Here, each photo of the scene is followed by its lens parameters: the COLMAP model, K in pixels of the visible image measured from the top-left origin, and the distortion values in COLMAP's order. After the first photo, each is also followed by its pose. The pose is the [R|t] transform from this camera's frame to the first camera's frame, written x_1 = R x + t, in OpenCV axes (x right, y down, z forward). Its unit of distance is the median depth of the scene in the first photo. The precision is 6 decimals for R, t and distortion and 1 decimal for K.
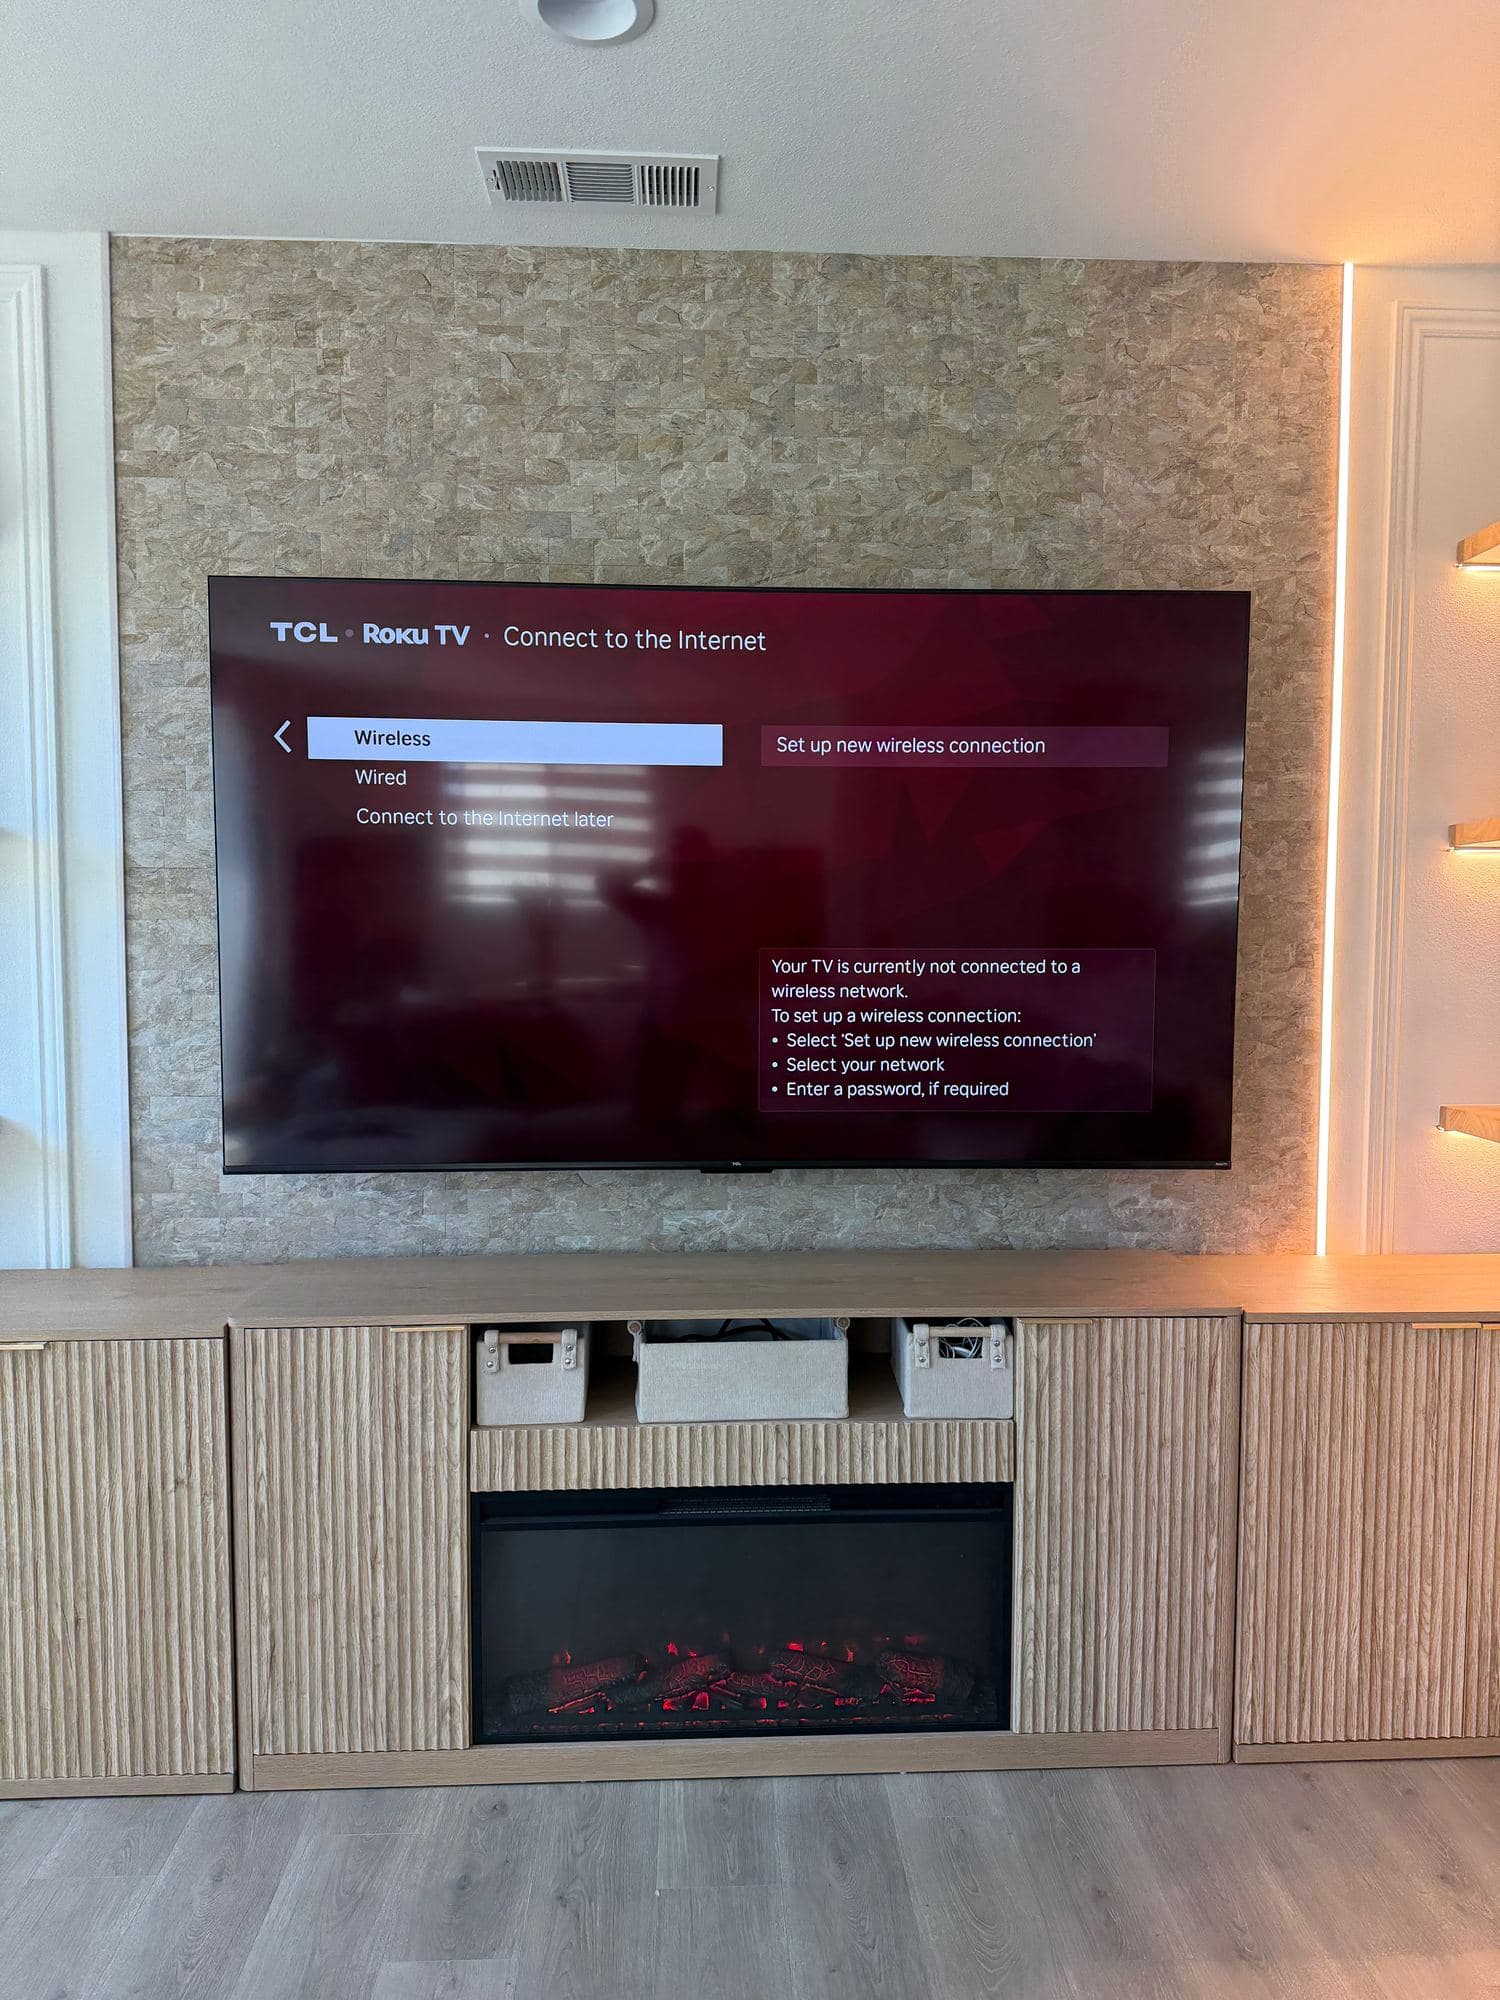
lens RADIAL K [[1420.3, 0, 766.4], [0, 1420.3, 1004.7], [0, 0, 1]] dist [0.063151, -0.081795]
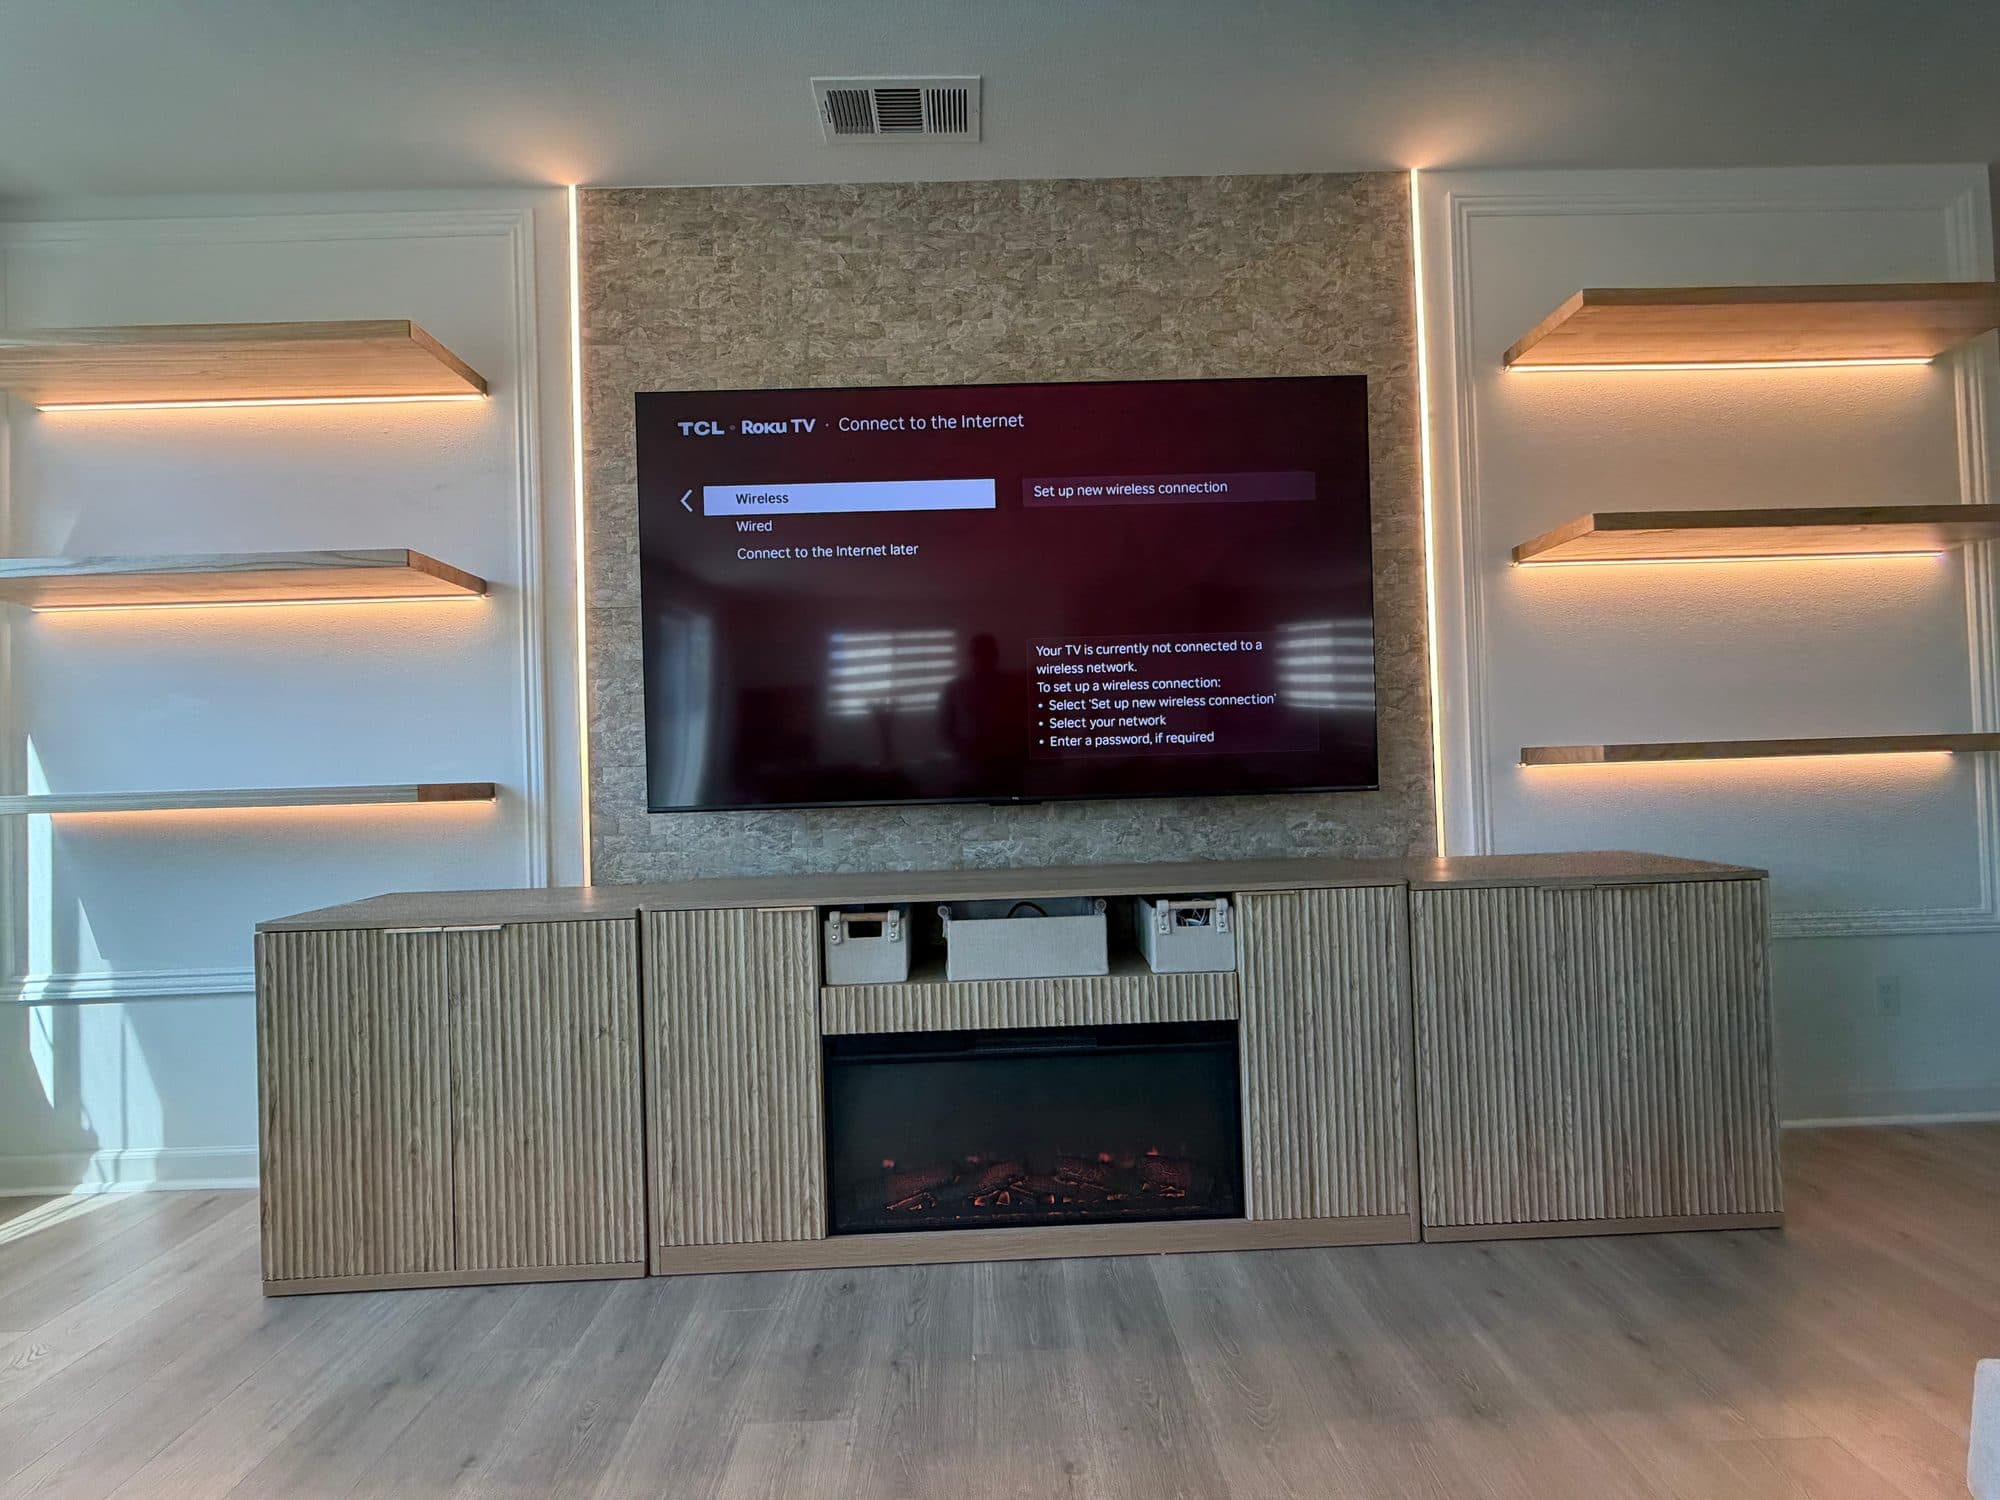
lens RADIAL K [[812.1, 0, 996.1], [0, 812.1, 745.4], [0, 0, 1]] dist [0.003363, -0.000348]
pose [[0.998797, -0.035533, -0.033785, -0.011677], [0.032815, 0.996423, -0.077870, 0.121261], [0.036431, 0.076668, 0.996391, 0.213903]]
